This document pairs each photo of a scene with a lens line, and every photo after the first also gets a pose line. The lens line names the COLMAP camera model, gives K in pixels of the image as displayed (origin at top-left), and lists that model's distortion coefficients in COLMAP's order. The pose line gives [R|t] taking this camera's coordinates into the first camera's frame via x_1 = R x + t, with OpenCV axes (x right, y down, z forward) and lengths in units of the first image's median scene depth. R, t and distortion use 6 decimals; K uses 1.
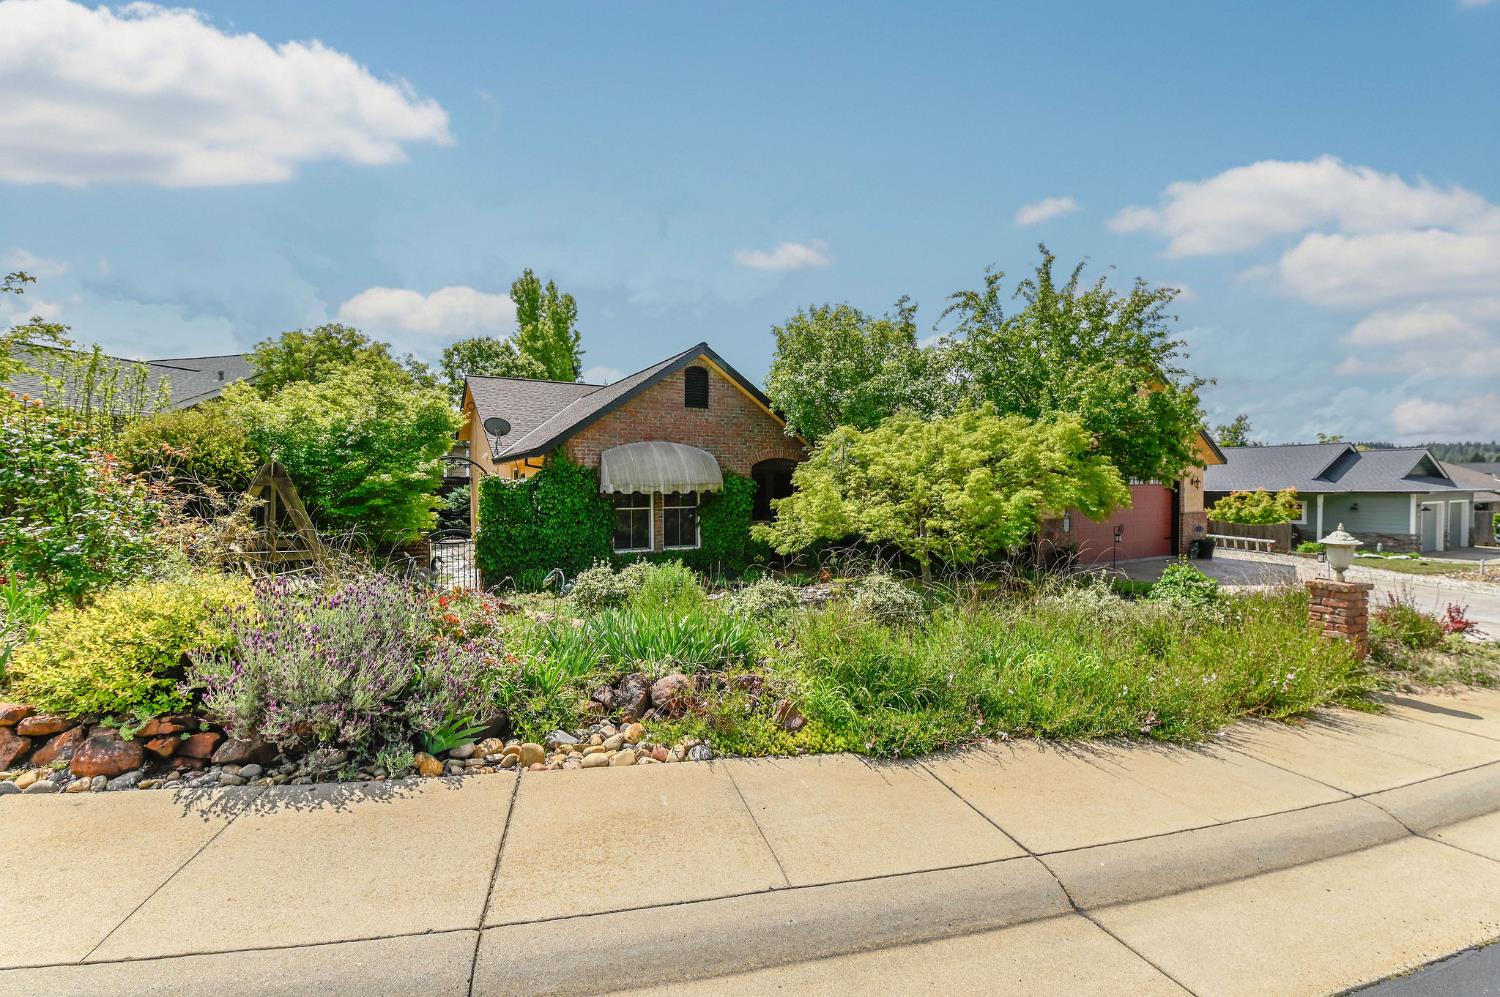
lens RADIAL K [[676.0, 0, 746.8], [0, 676.0, 495.2], [0, 0, 1]] dist [-0.003511, -0.000904]
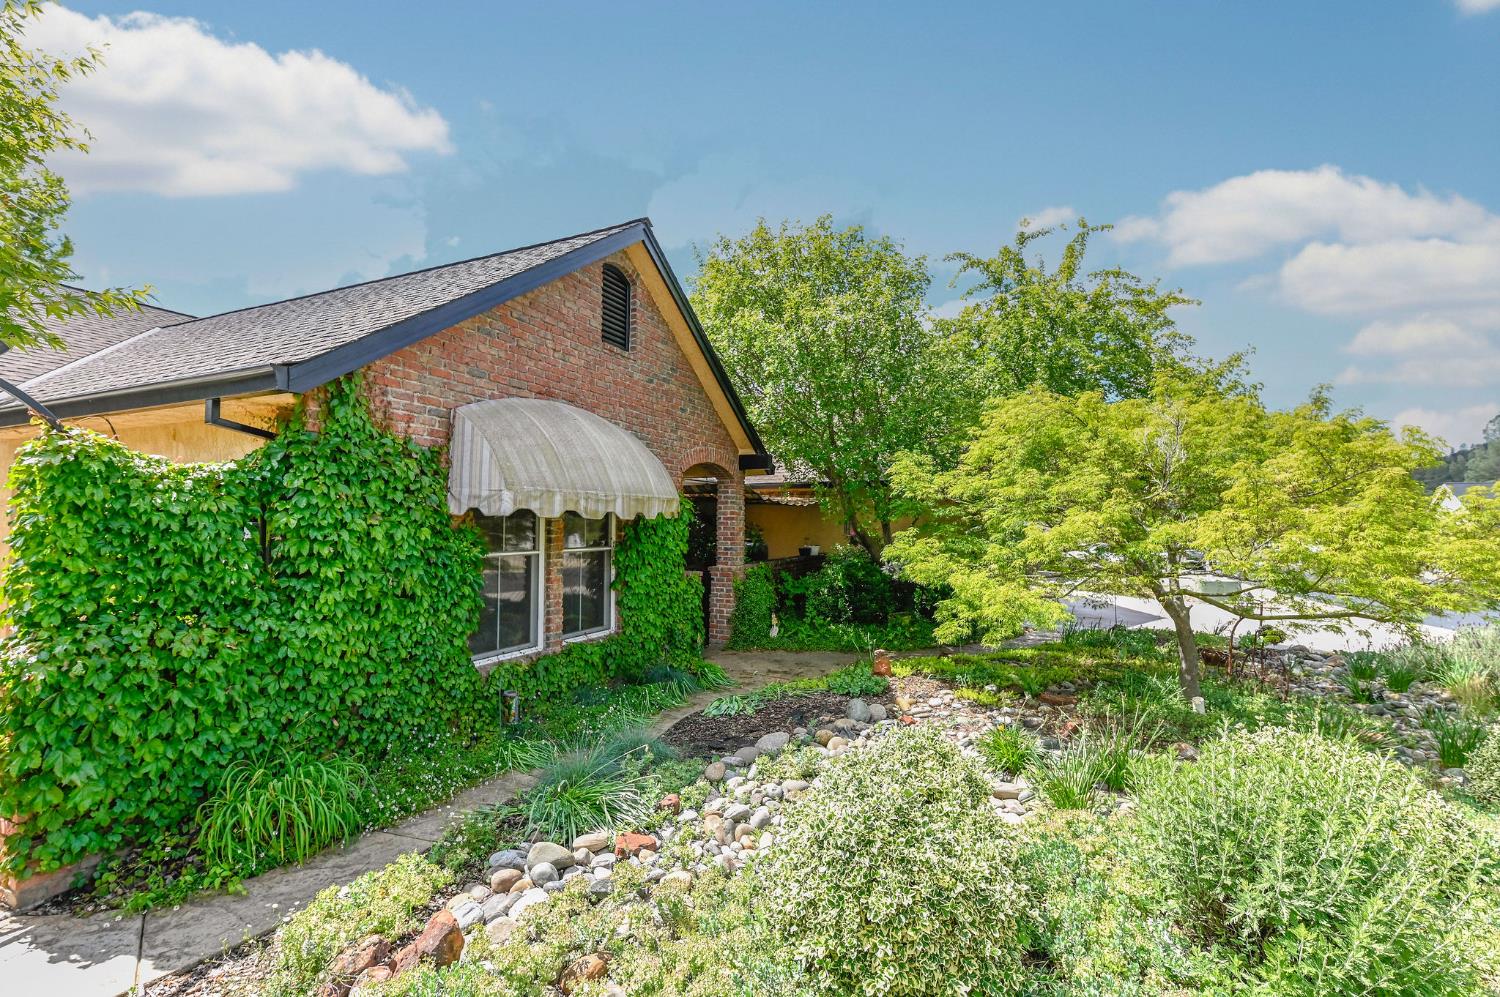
lens RADIAL K [[676.0, 0, 783.2], [0, 676.0, 496.0], [0, 0, 1]] dist [-0.003511, -0.000904]
pose [[0.797414, 0.035216, 0.602405, -0.280597], [0.000213, 0.998279, -0.058640, 0.008060], [-0.603433, 0.046888, 0.796034, 0.552124]]
